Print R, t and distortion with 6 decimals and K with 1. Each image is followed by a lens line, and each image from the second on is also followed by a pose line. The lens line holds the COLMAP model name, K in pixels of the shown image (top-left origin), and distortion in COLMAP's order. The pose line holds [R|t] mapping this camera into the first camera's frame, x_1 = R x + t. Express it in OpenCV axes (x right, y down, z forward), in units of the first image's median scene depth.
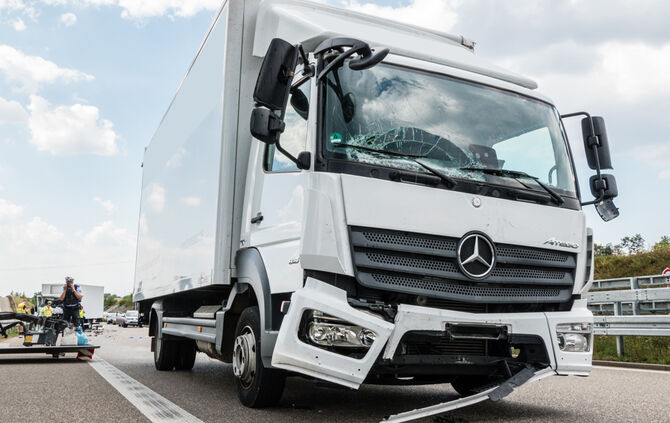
lens RADIAL K [[624.1, 0, 333.8], [0, 624.1, 213.9], [0, 0, 1]] dist [-0.006496, 0.000000]
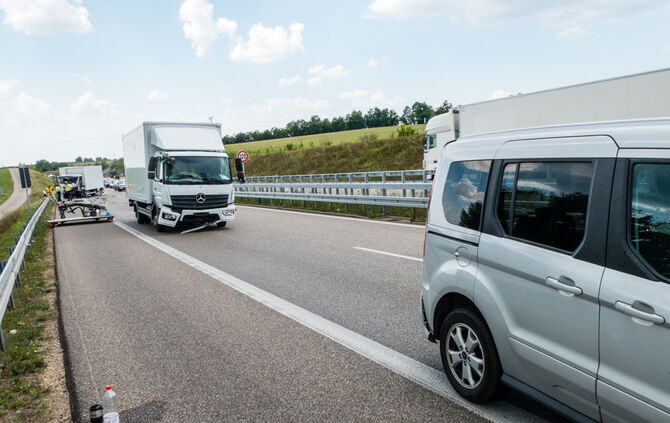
lens RADIAL K [[519.3, 0, 335.7], [0, 519.3, 208.8], [0, 0, 1]] dist [-0.006874, -0.010225]
pose [[0.995248, -0.061338, 0.075626, 0.946602], [0.040825, 0.967949, 0.247804, -0.791622], [-0.088402, -0.243539, 0.965854, -2.924851]]
